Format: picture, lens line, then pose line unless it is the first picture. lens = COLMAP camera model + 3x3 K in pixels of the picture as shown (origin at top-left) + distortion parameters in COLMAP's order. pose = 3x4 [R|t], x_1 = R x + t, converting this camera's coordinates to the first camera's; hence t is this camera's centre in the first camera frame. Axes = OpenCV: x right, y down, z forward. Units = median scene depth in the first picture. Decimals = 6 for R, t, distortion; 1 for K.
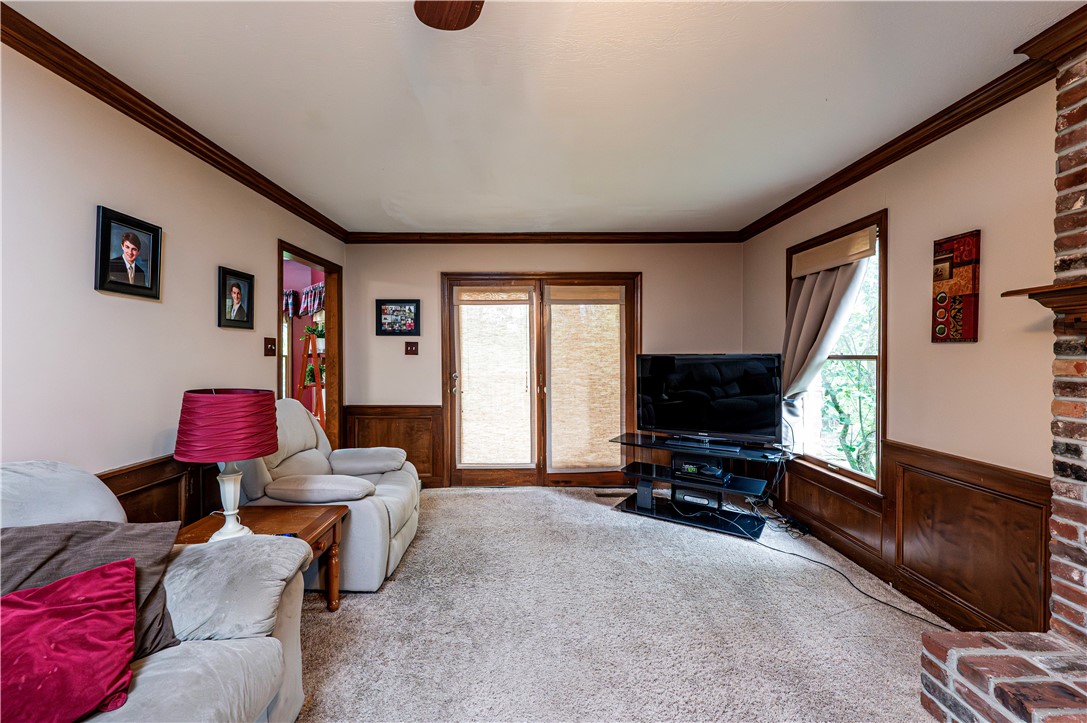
lens RADIAL K [[456.3, 0, 536.7], [0, 456.3, 355.3], [0, 0, 1]] dist [-0.001772, 0.000066]
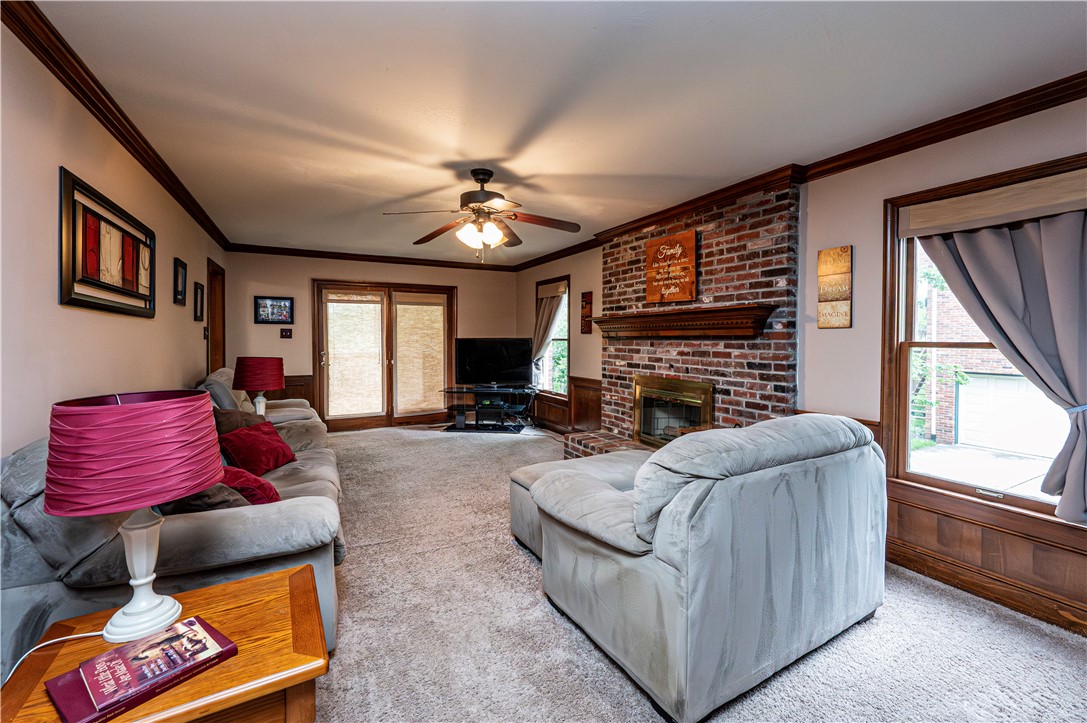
lens RADIAL K [[456.3, 0, 575.9], [0, 456.3, 337.5], [0, 0, 1]] dist [-0.001772, 0.000066]
pose [[0.869023, 0.000894, 0.494770, -0.255615], [0.000236, 0.999998, -0.002222, -0.000830], [-0.494771, 0.002048, 0.869021, -0.761896]]
